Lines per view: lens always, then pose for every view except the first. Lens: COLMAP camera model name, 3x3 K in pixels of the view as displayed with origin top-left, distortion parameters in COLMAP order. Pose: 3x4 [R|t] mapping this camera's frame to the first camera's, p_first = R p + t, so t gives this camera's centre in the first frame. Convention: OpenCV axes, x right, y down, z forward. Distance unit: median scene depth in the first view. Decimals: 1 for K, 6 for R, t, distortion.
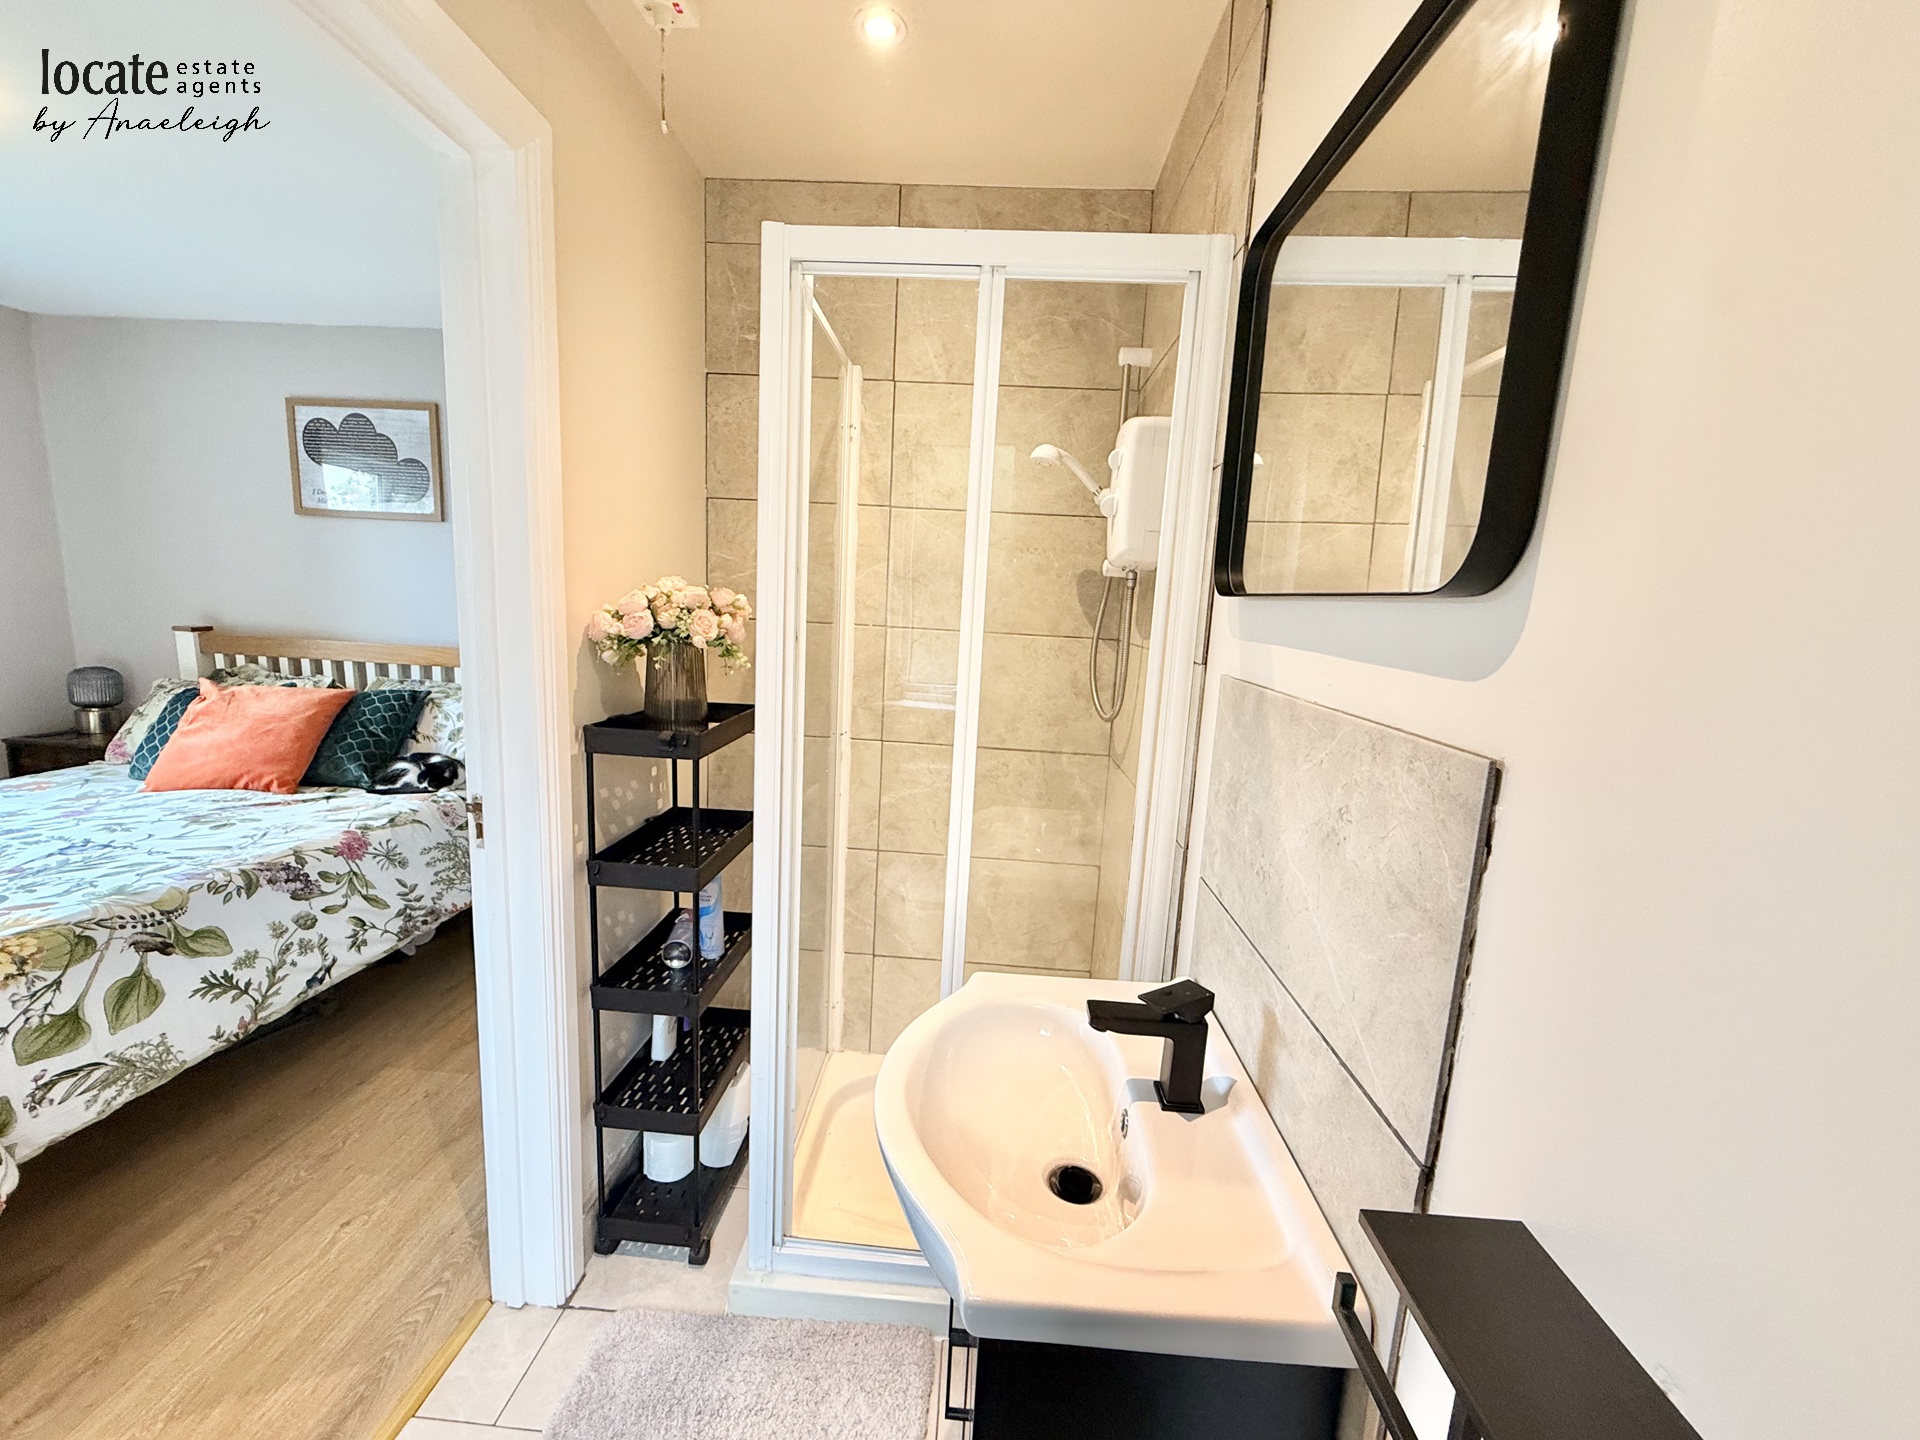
lens RADIAL K [[764.5, 0, 958.3], [0, 764.5, 717.4], [0, 0, 1]] dist [-0.002464, 0.000393]
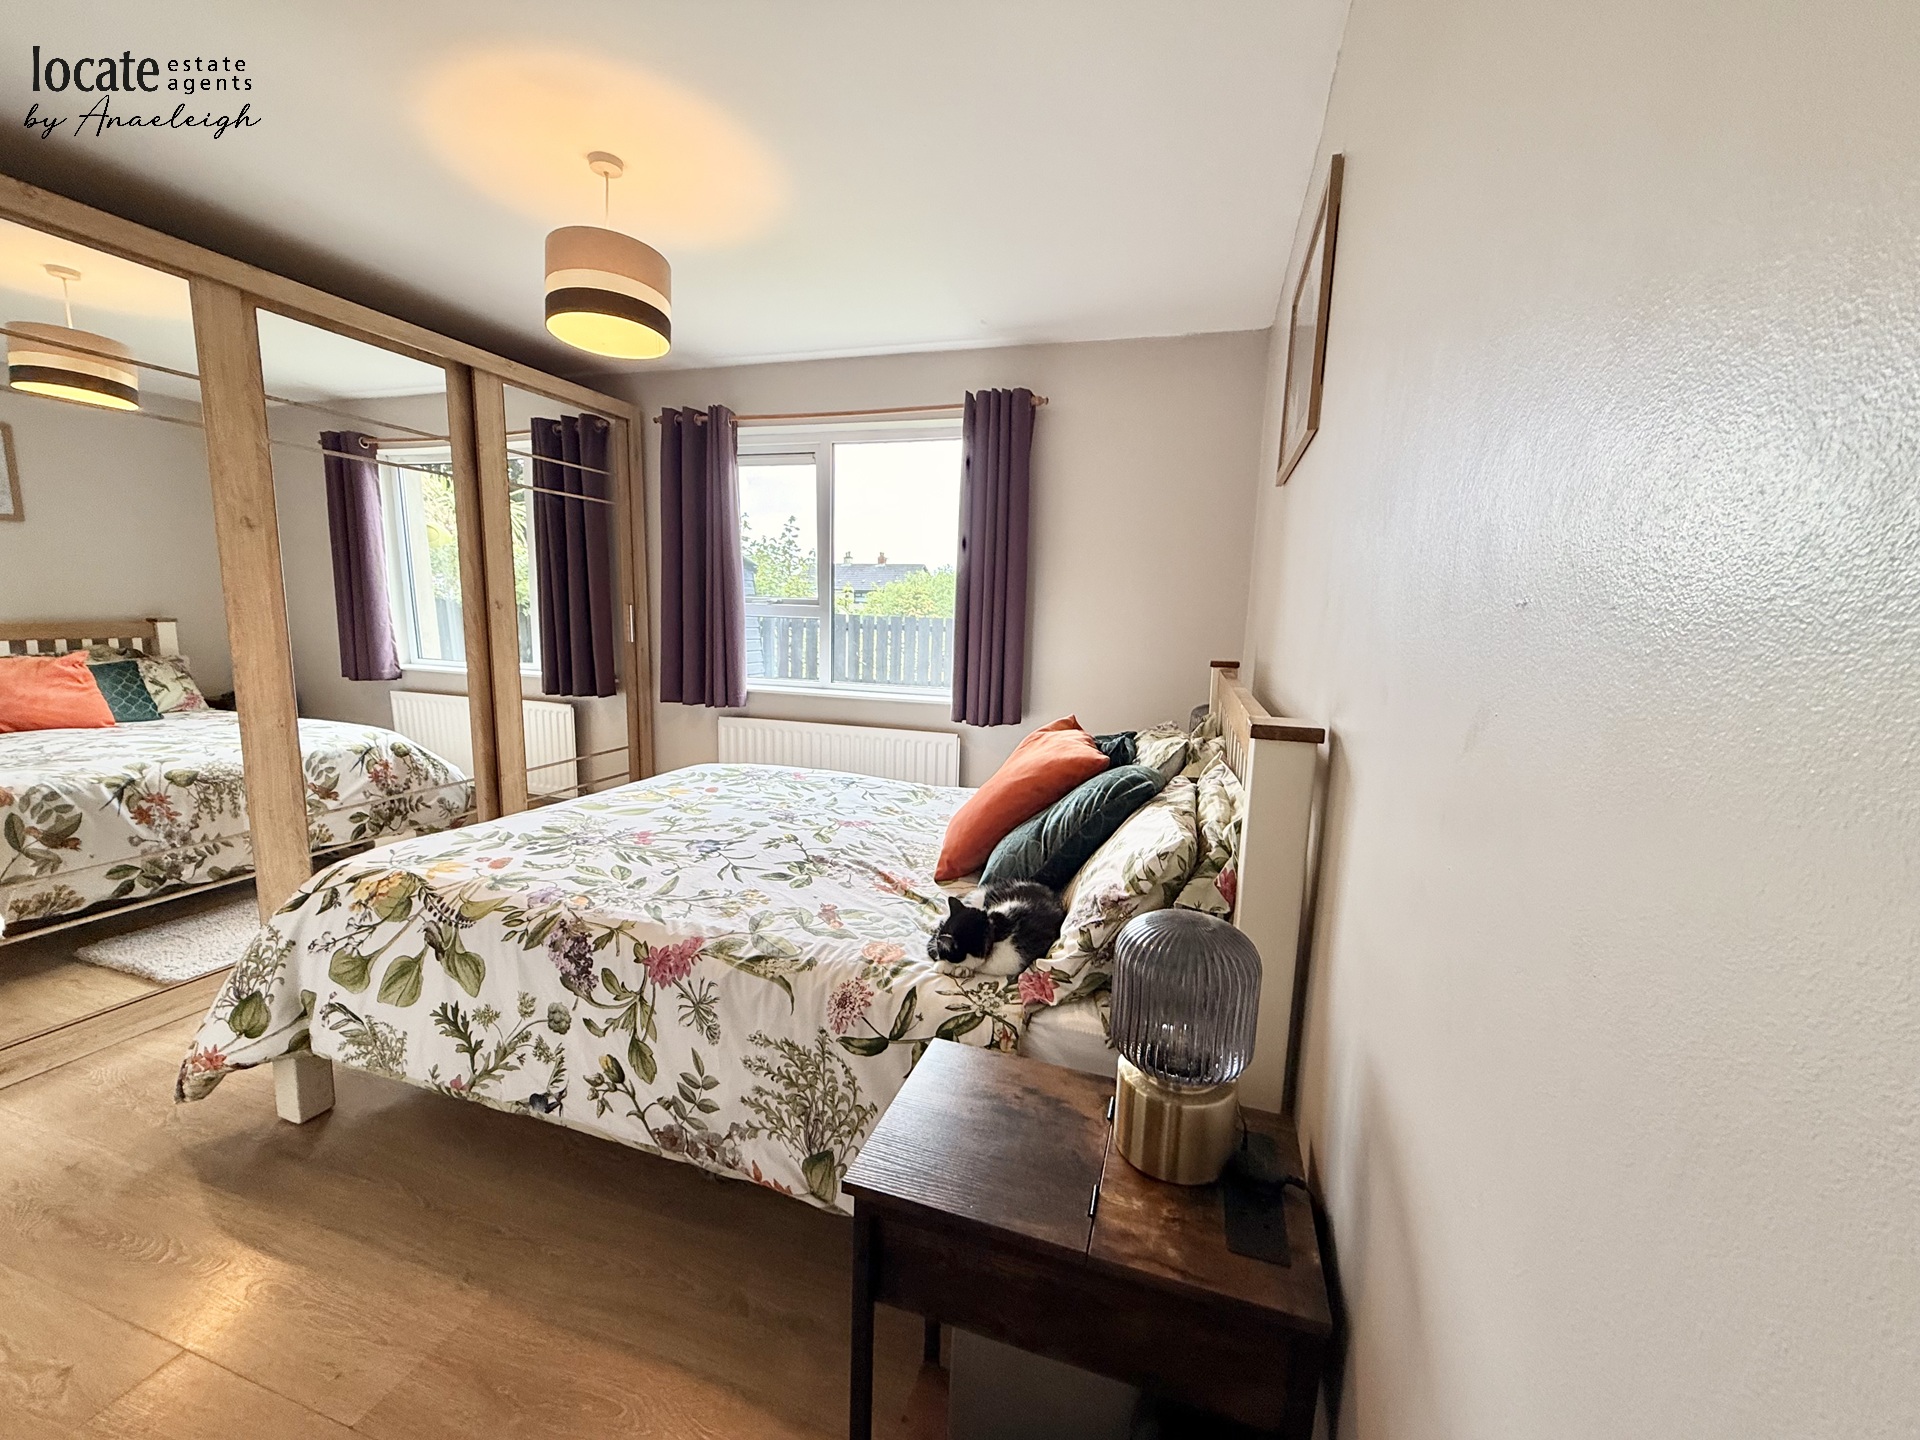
lens RADIAL K [[764.5, 0, 960.8], [0, 764.5, 727.9], [0, 0, 1]] dist [-0.002464, 0.000393]
pose [[-0.245777, 0.085177, -0.965577, -0.288069], [-0.190185, 0.972533, 0.134200, -0.175055], [0.950486, 0.216622, -0.222827, 1.519212]]
